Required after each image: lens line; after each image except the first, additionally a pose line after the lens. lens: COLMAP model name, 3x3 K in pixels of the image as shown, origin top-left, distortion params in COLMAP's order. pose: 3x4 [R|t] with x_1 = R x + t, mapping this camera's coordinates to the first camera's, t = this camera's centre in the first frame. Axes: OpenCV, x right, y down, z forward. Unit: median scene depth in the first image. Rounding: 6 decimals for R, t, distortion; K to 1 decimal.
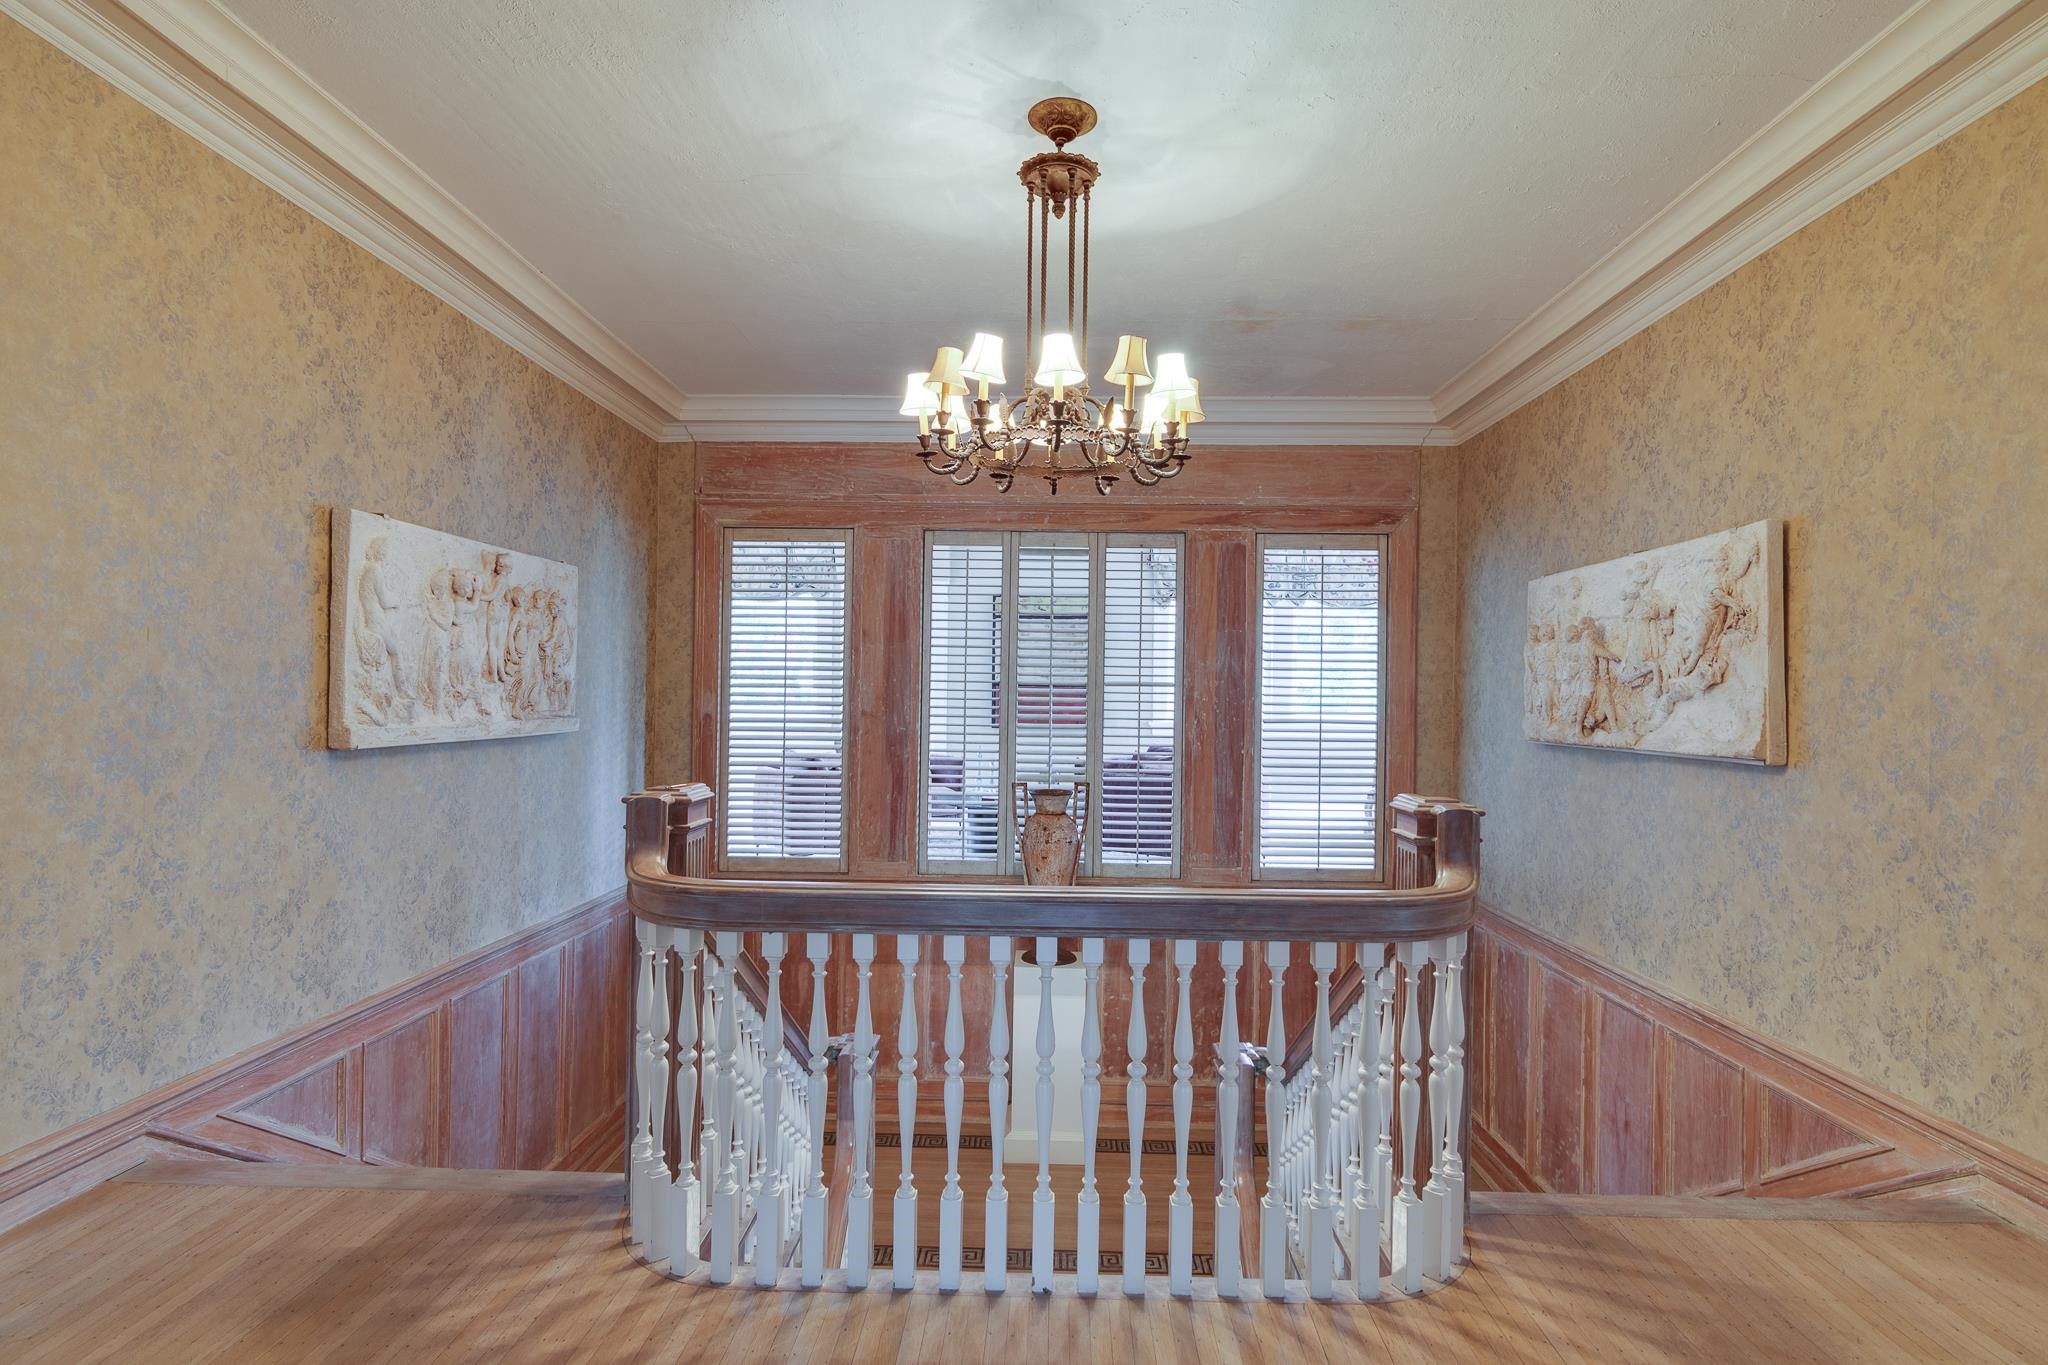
lens RADIAL K [[1061.9, 0, 1026.4], [0, 1061.9, 687.5], [0, 0, 1]] dist [-0.002426, -0.000500]
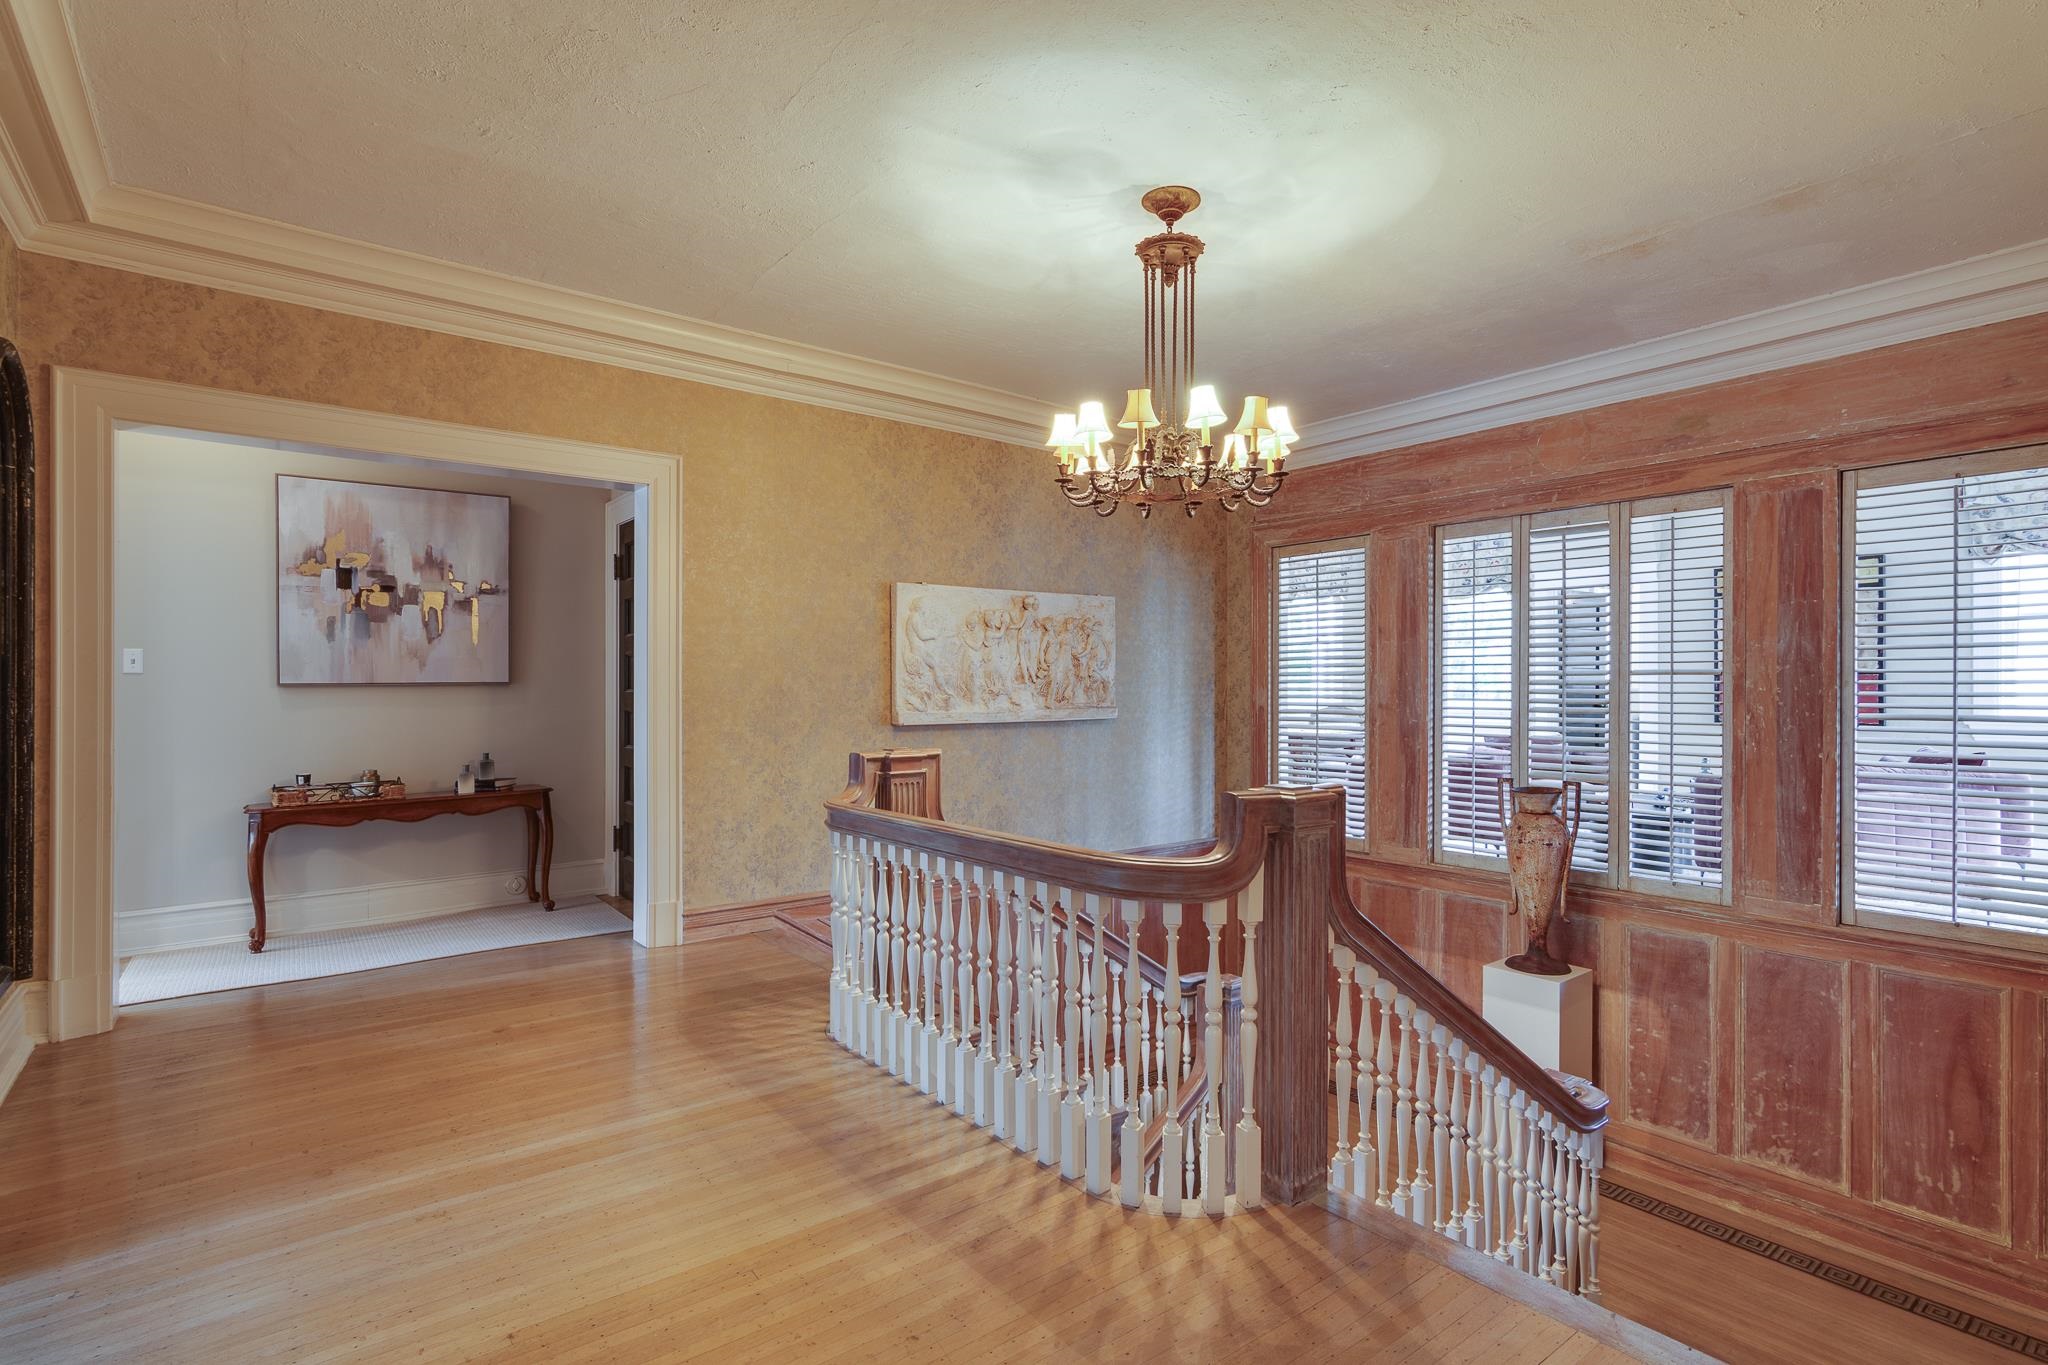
lens RADIAL K [[1010.6, 0, 1024.9], [0, 1010.6, 687.5], [0, 0, 1]] dist [0.000030, 0.001516]
pose [[0.627798, -0.012821, -0.778271, 0.416308], [0.015509, 0.999872, -0.003961, 0.004406], [0.778222, -0.009584, 0.627917, 0.082936]]
